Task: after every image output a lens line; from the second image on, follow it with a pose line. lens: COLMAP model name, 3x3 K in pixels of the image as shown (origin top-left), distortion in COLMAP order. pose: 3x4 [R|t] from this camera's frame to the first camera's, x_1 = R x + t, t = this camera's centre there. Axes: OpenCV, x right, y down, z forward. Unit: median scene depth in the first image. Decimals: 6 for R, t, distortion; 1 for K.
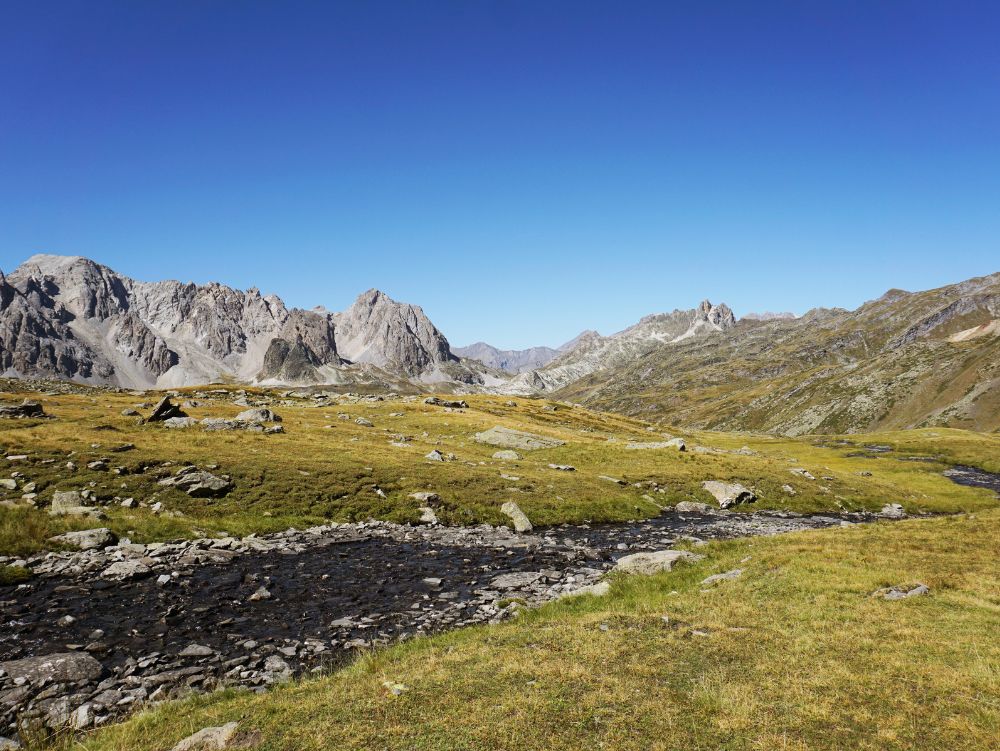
lens RADIAL K [[868.5, 0, 499.7], [0, 868.5, 373.7], [0, 0, 1]] dist [0.012331, -0.017623]
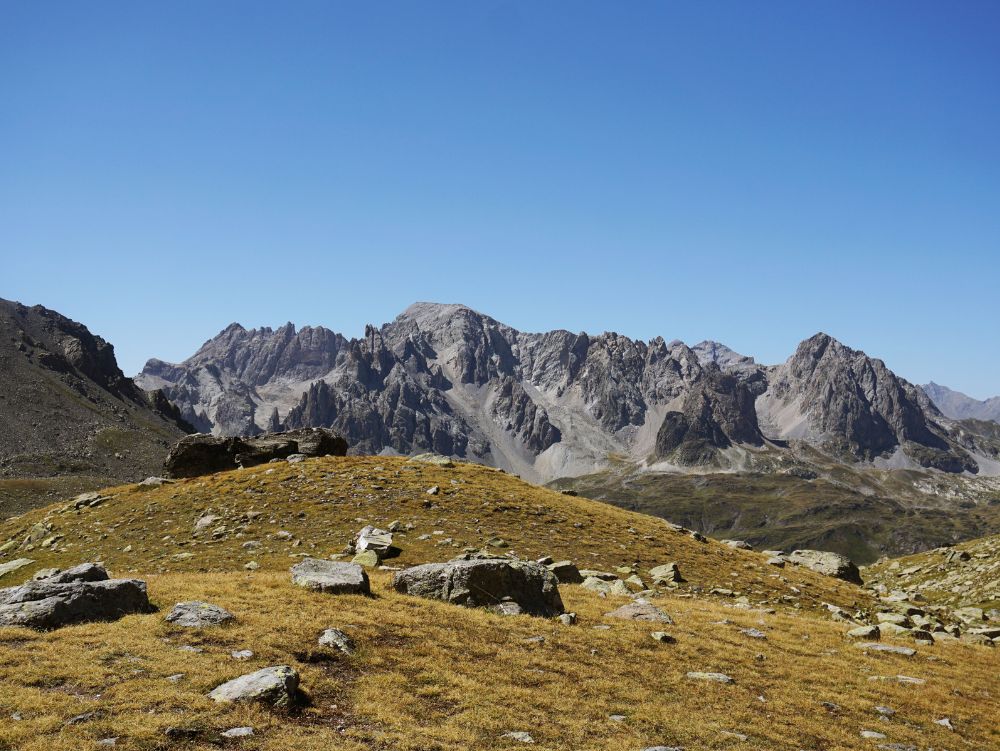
lens RADIAL K [[868.5, 0, 499.5], [0, 868.5, 376.3], [0, 0, 1]] dist [0.012331, -0.017623]
pose [[0.923076, -0.020527, -0.384069, -0.104945], [-0.024066, 0.993536, -0.110941, 0.023149], [0.383864, 0.111650, 0.916615, 0.210660]]
